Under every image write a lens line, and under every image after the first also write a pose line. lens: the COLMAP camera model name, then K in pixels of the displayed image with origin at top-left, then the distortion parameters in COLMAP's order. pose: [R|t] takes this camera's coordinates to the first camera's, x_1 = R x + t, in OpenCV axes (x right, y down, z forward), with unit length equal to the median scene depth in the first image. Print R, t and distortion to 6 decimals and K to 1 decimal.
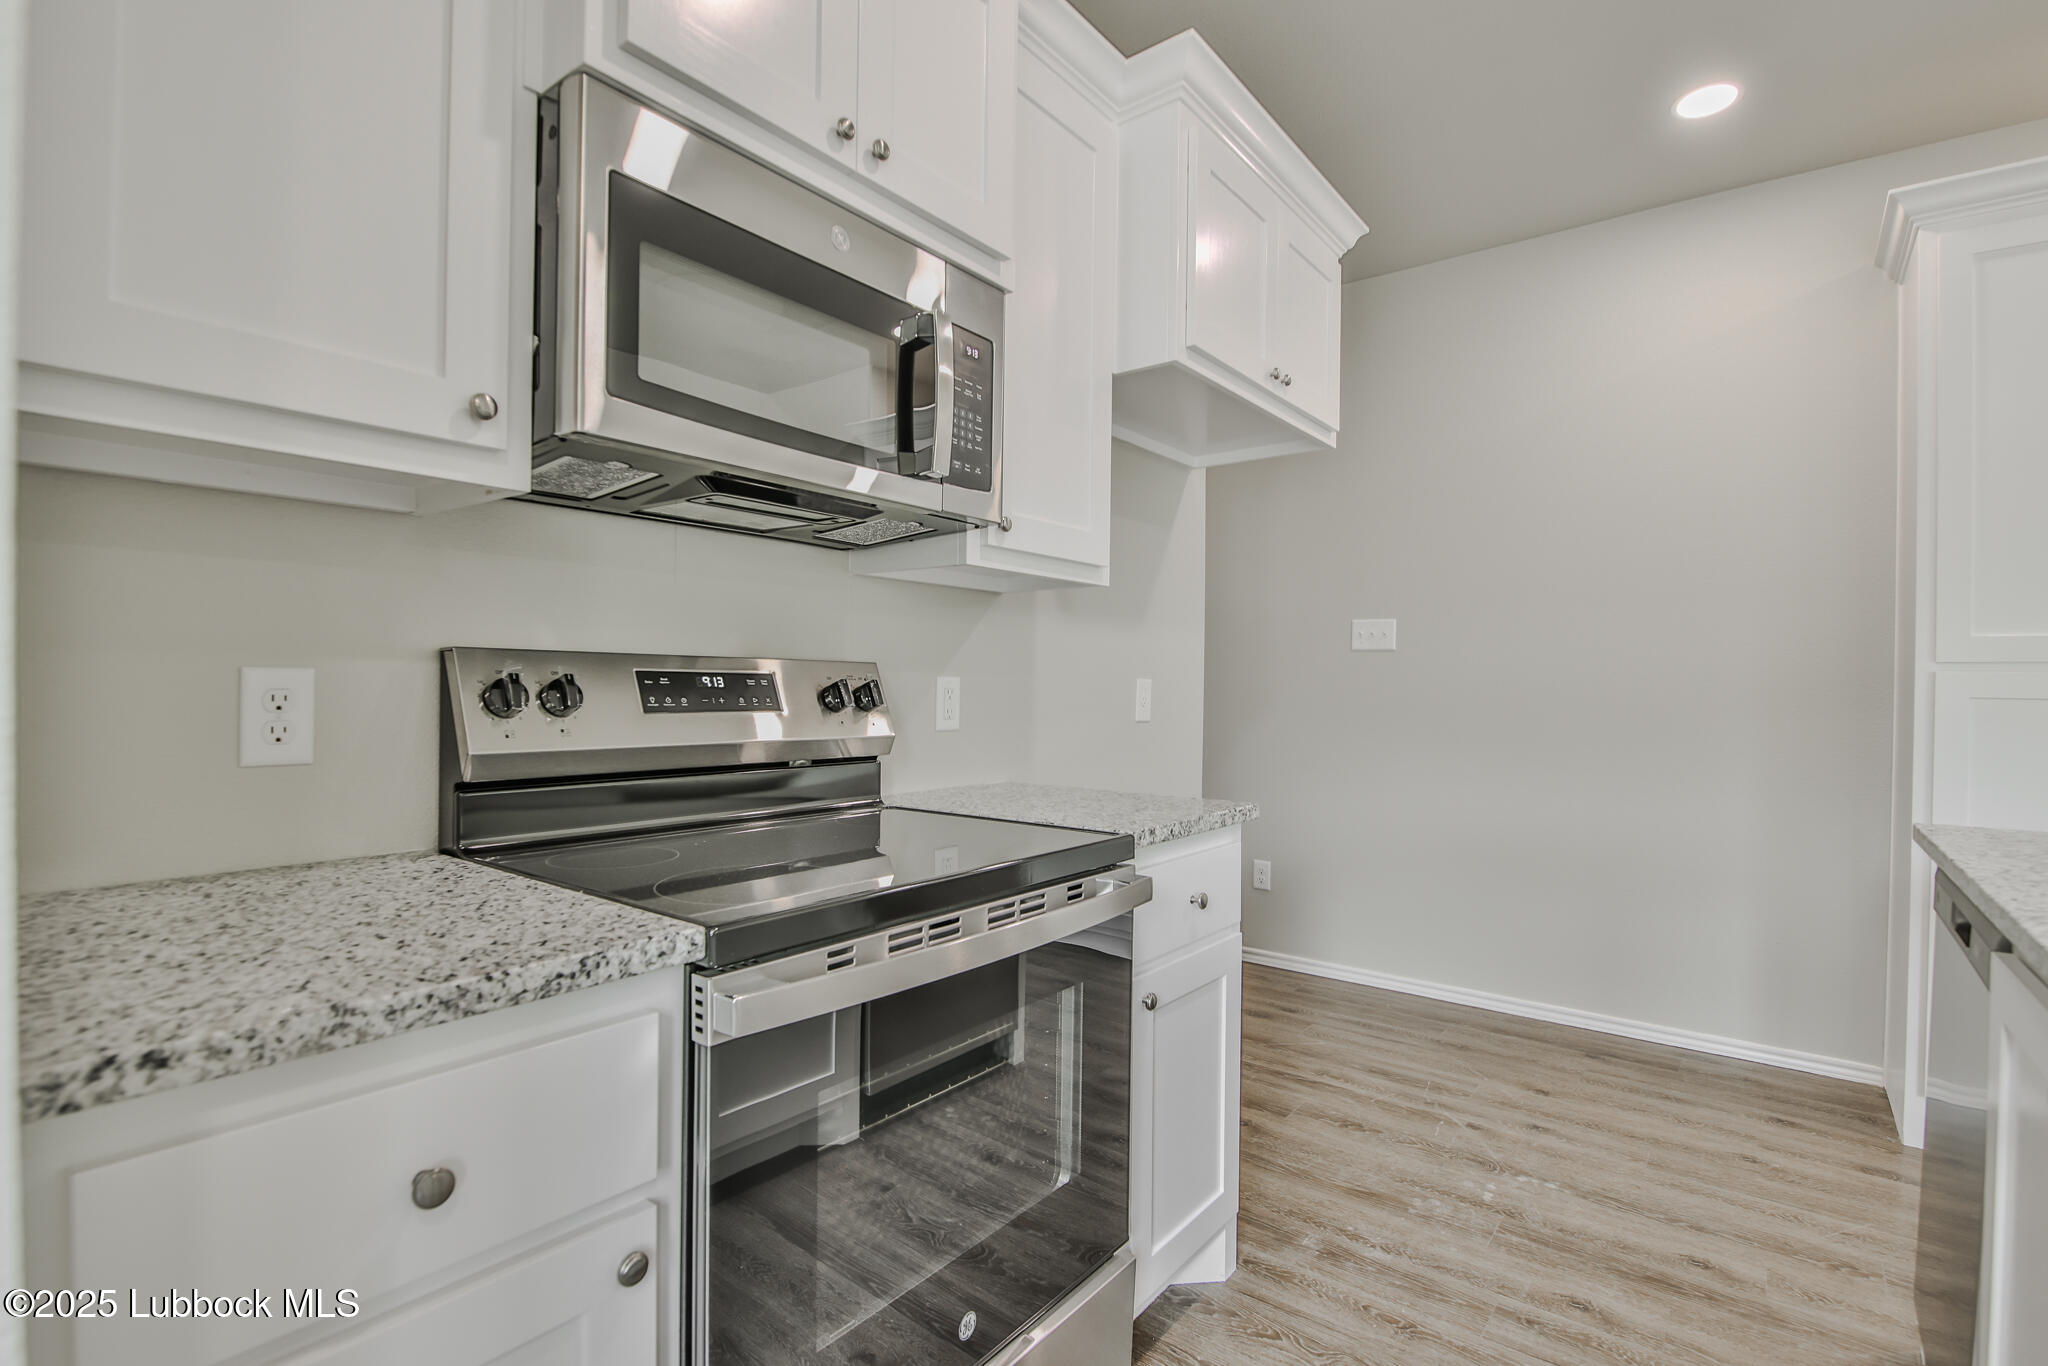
lens RADIAL K [[965.6, 0, 1019.4], [0, 965.6, 687.1], [0, 0, 1]] dist [-0.002659, -0.008257]
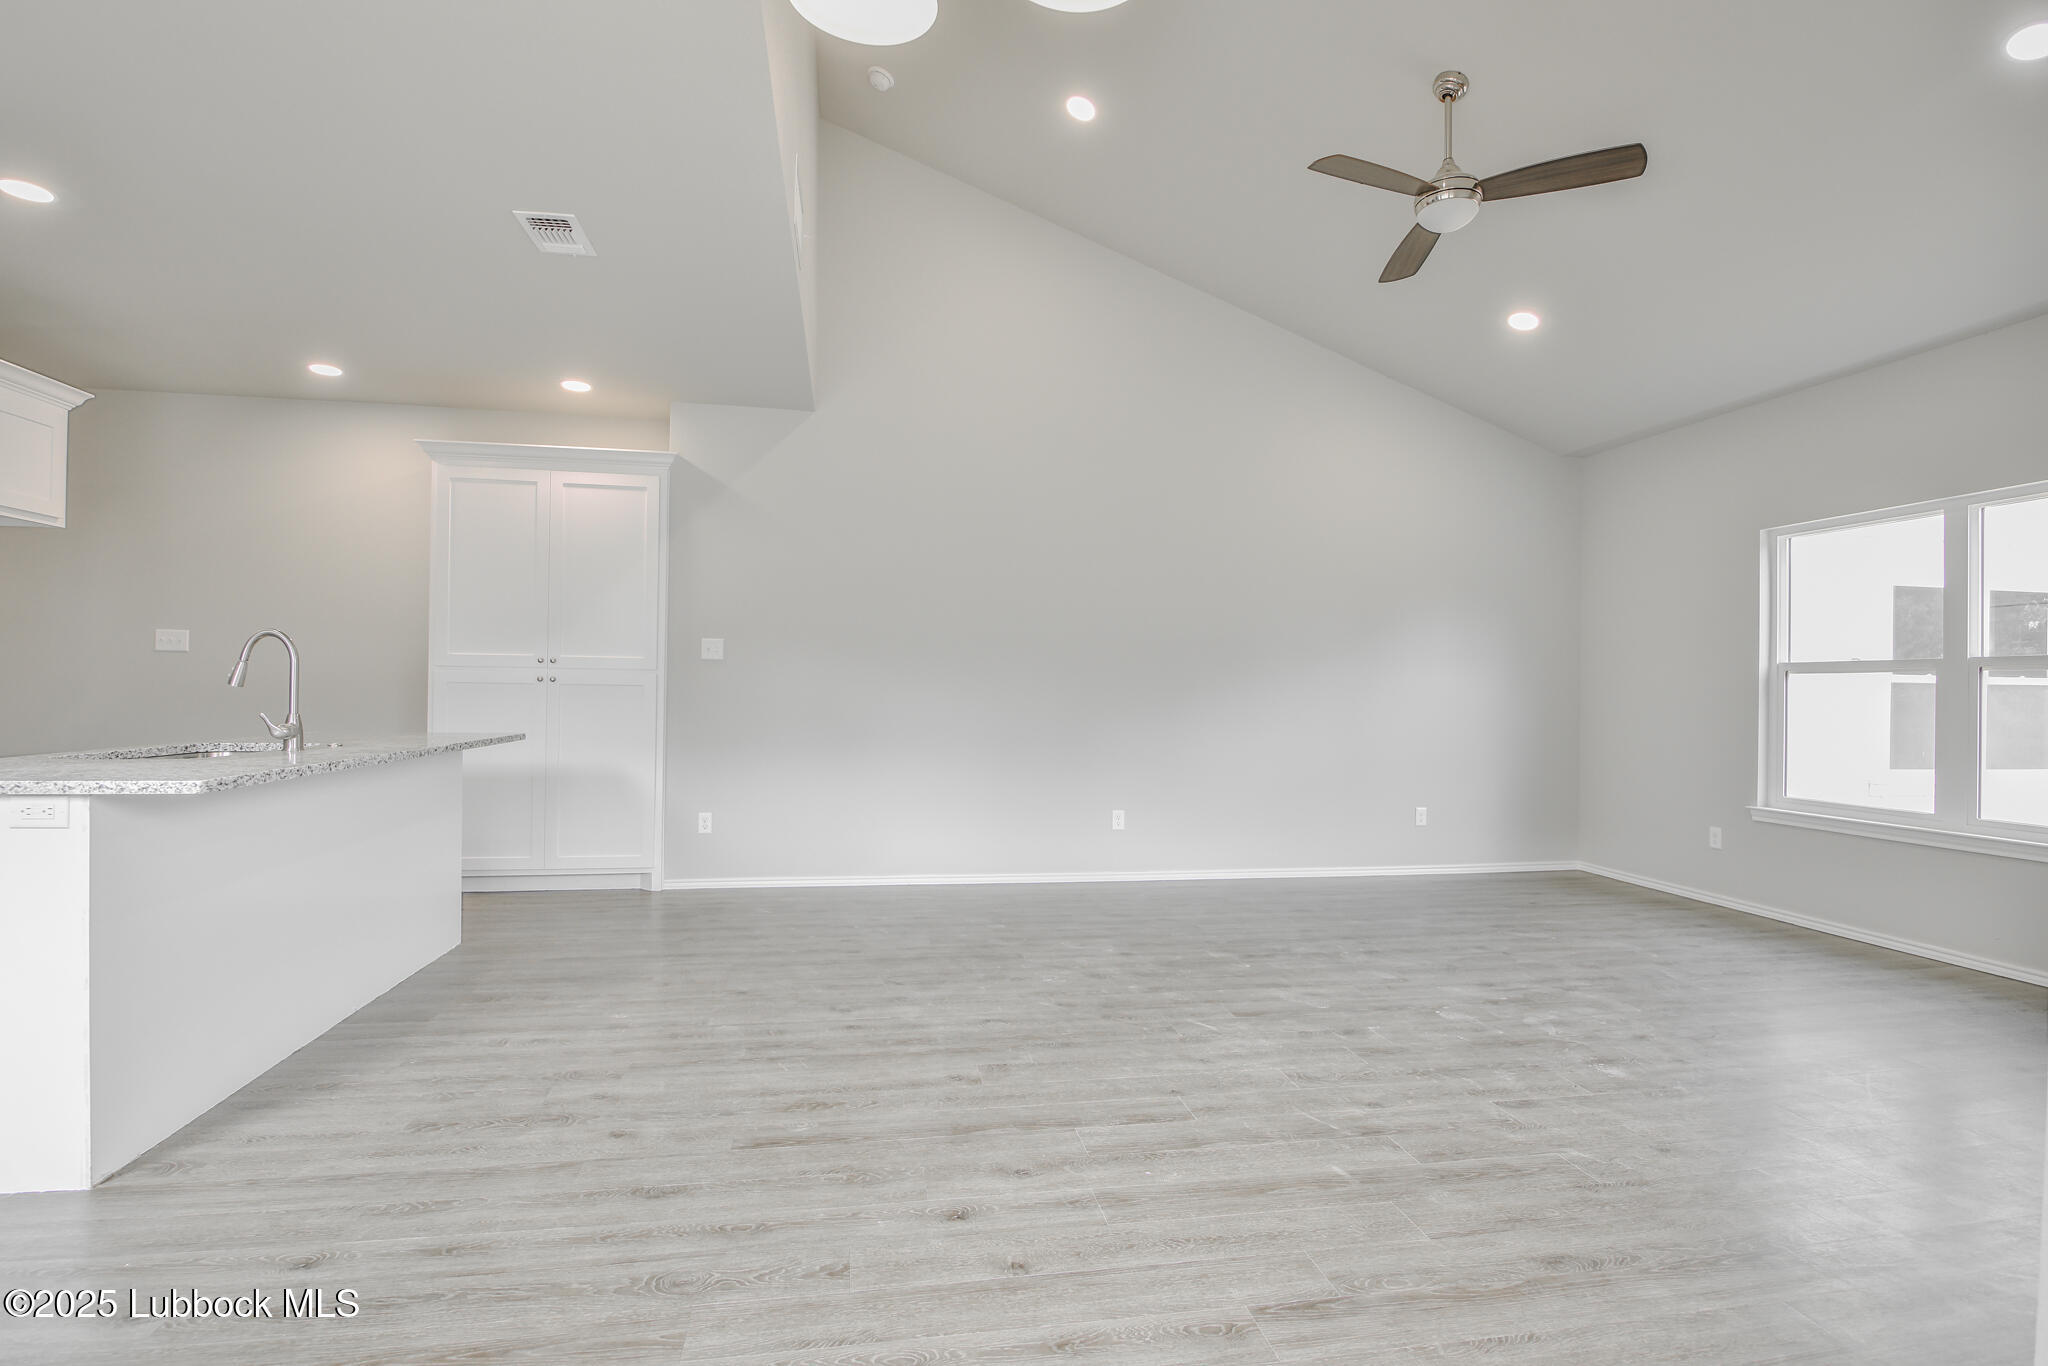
lens RADIAL K [[965.6, 0, 1019.4], [0, 965.6, 687.1], [0, 0, 1]] dist [-0.002659, -0.008257]
pose [[0.670037, -0.002160, 0.742325, 0.355509], [-0.003048, 0.999979, 0.005662, 0.009245], [-0.742322, -0.006056, 0.670016, -2.124929]]
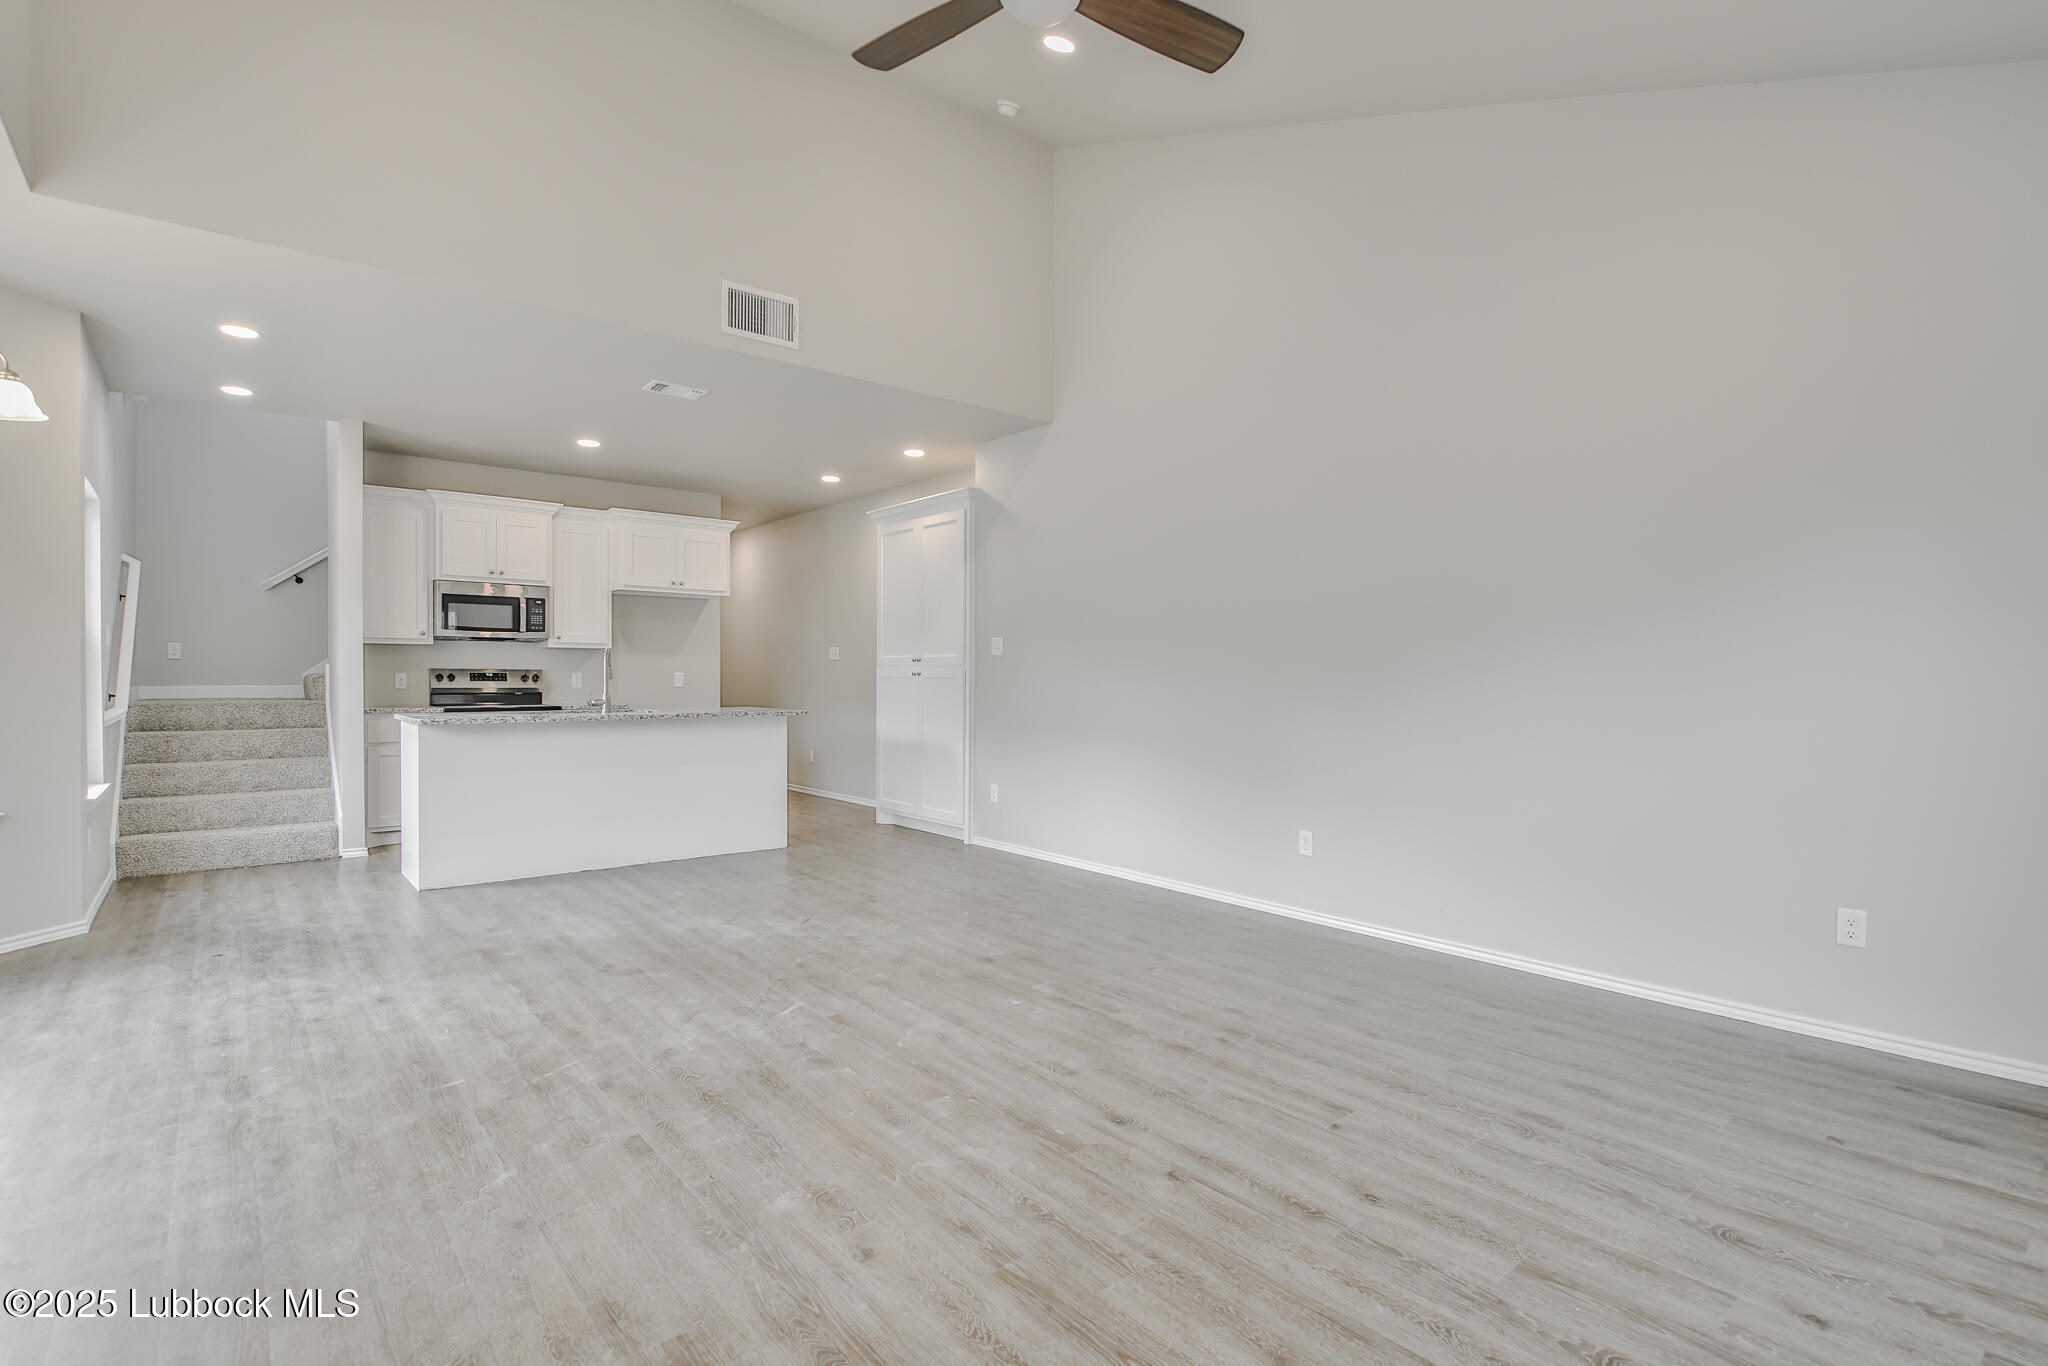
lens RADIAL K [[965.6, 0, 1019.4], [0, 965.6, 687.1], [0, 0, 1]] dist [-0.002659, -0.008257]
pose [[0.977047, -0.004743, -0.212973, 3.133397], [0.006243, 0.999960, 0.006373, 0.041265], [0.212934, -0.007556, 0.977037, -2.969780]]
